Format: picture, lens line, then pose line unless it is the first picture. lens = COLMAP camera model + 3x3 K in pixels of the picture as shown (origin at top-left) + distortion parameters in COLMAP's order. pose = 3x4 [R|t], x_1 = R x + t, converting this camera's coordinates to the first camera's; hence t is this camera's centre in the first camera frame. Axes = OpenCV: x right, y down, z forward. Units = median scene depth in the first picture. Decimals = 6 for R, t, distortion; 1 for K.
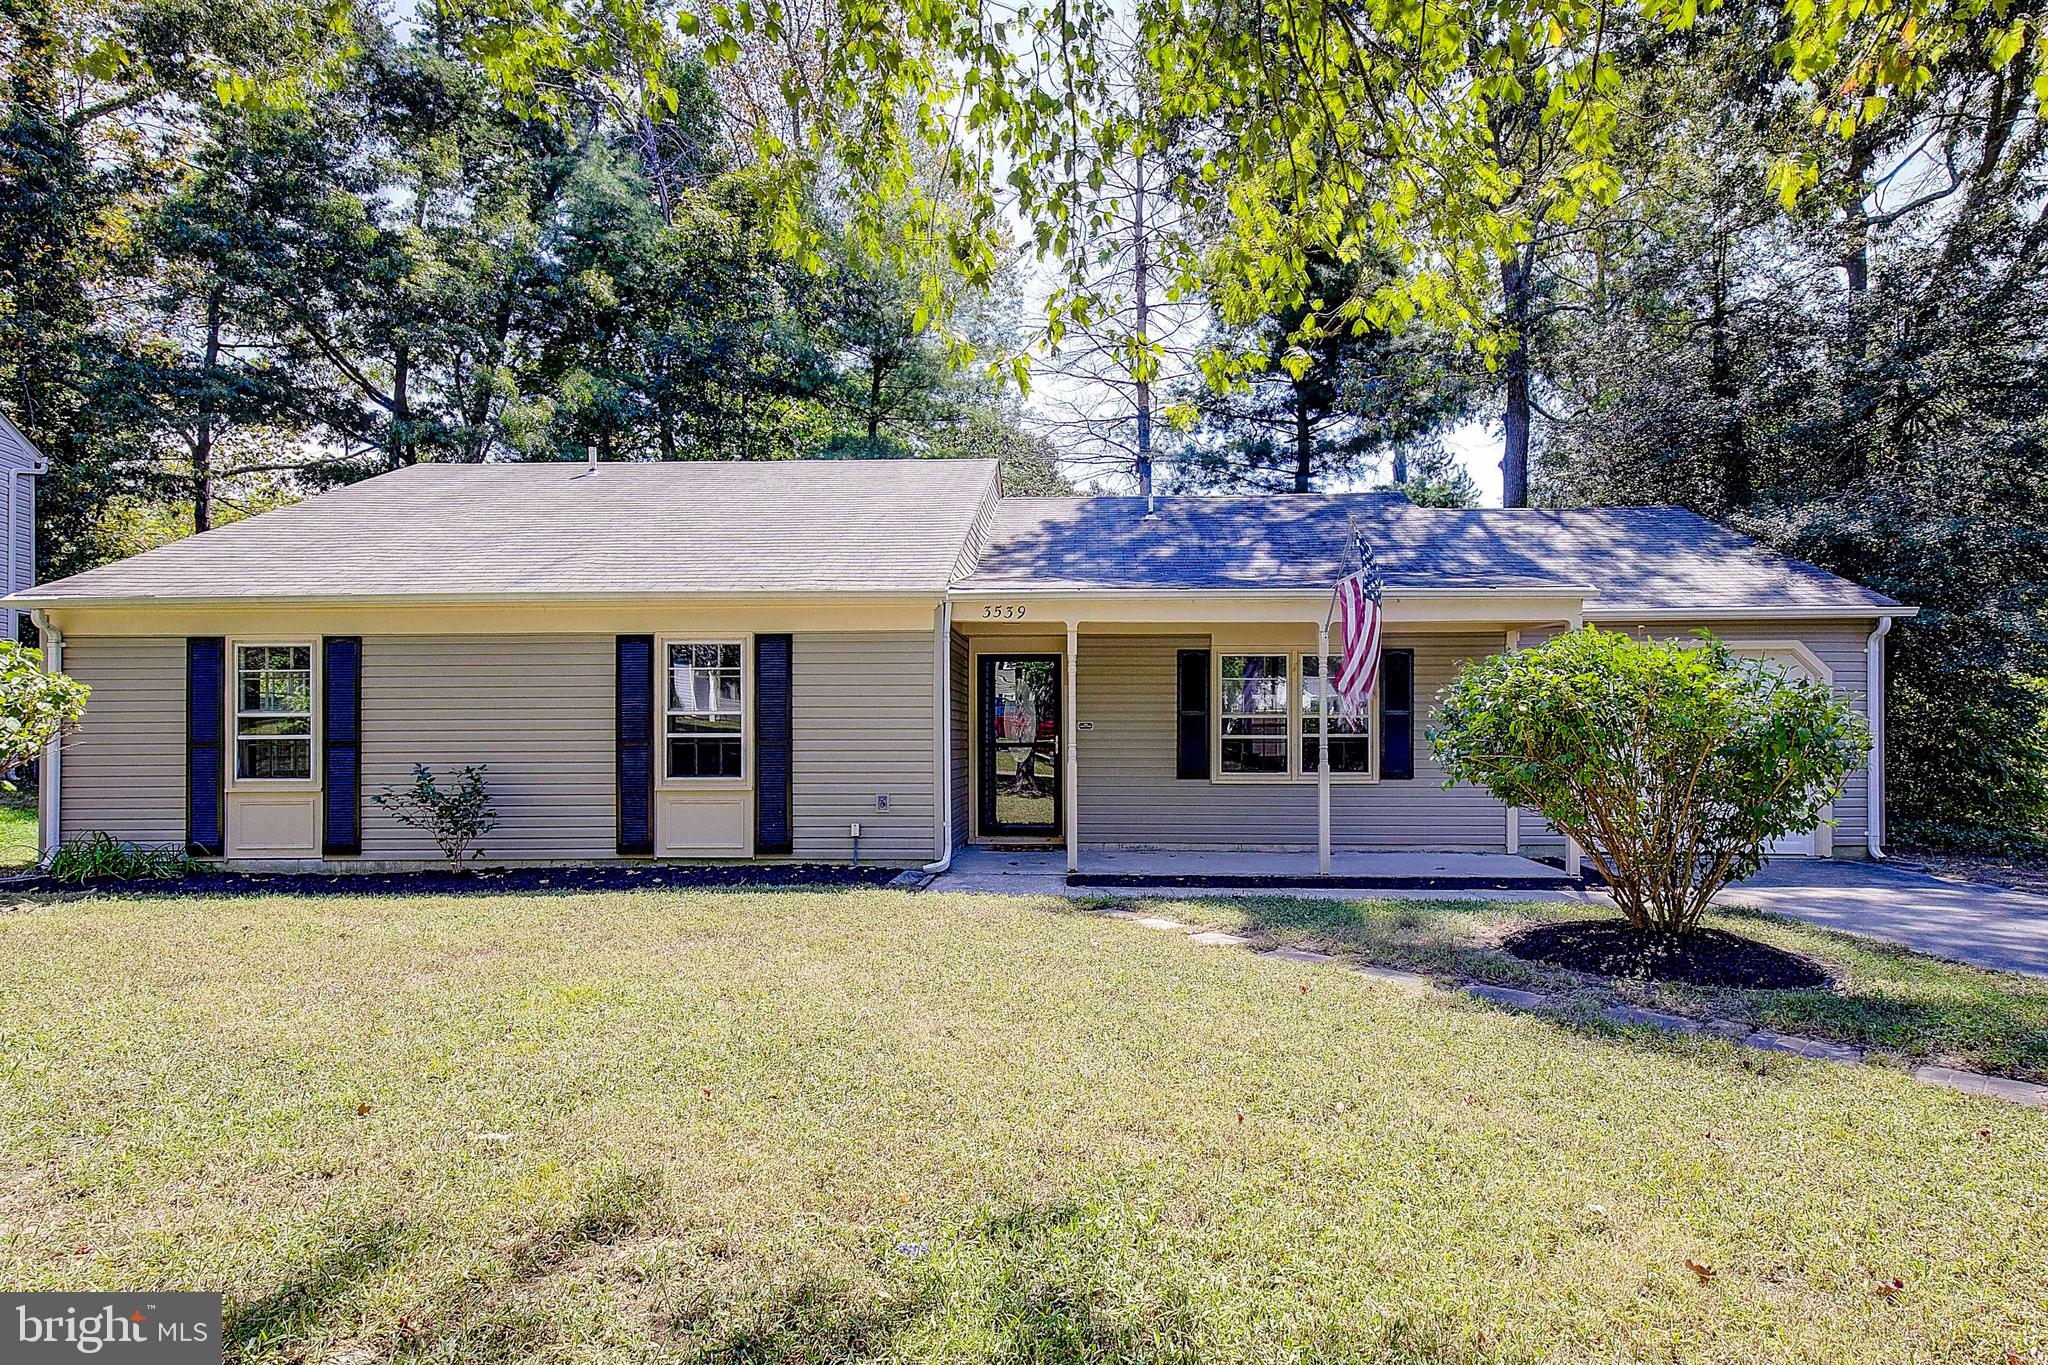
lens RADIAL K [[1022.1, 0, 1104.2], [0, 1022.1, 720.2], [0, 0, 1]] dist [0.032884, -0.000061]
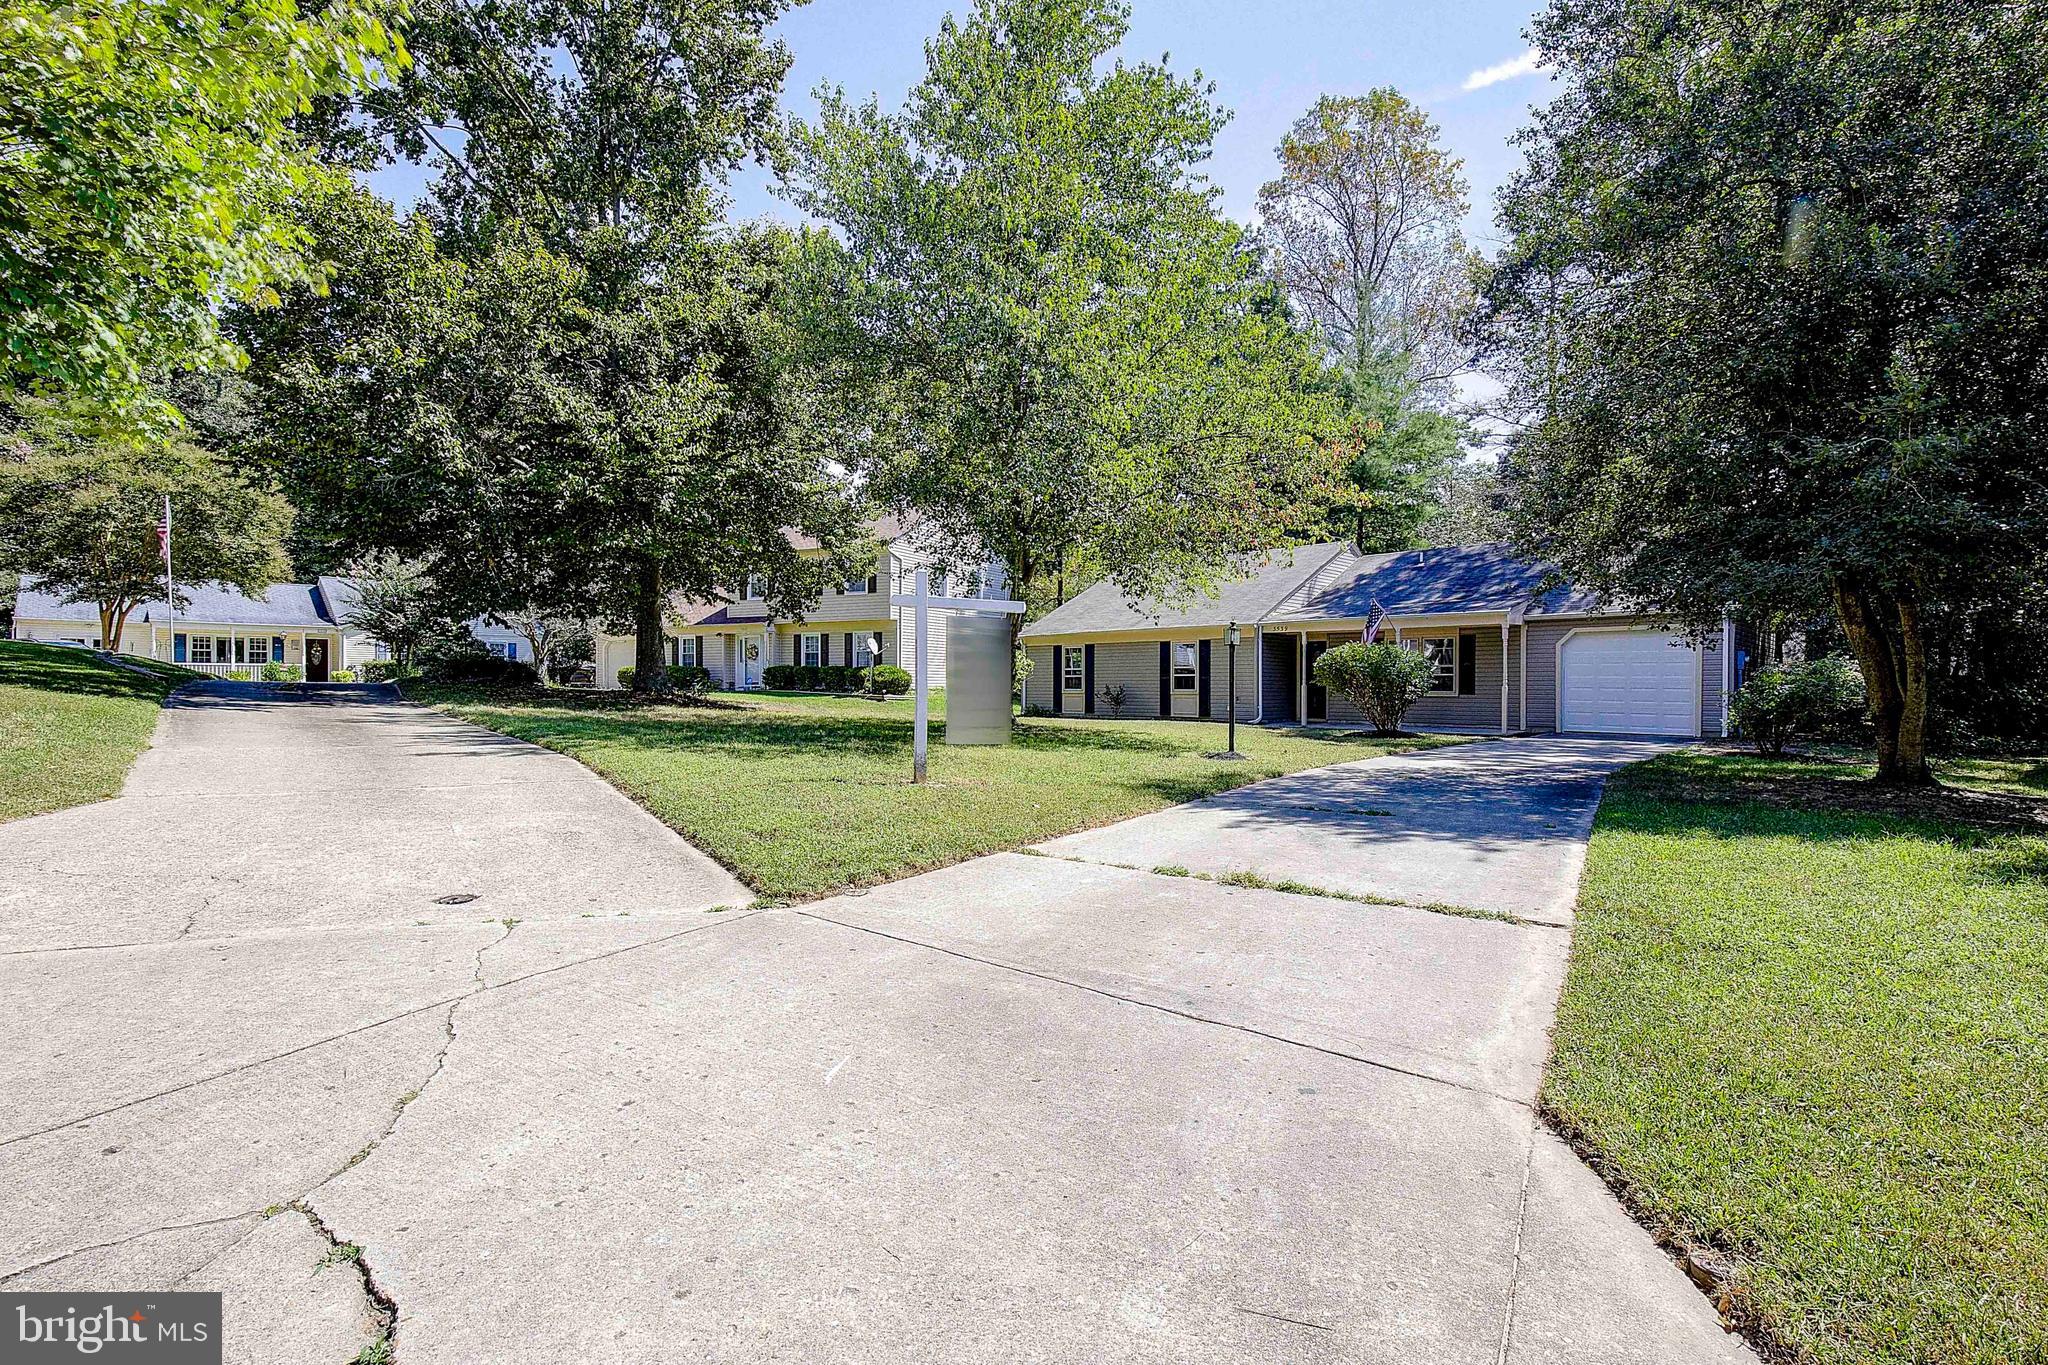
lens RADIAL K [[949.4, 0, 1060.8], [0, 949.4, 692.2], [0, 0, 1]] dist [0.001654, -0.000004]
pose [[0.769944, 0.008387, -0.638056, 1.036211], [0.003721, 0.999838, 0.017632, 0.014399], [0.638101, -0.015950, 0.769788, -1.270474]]
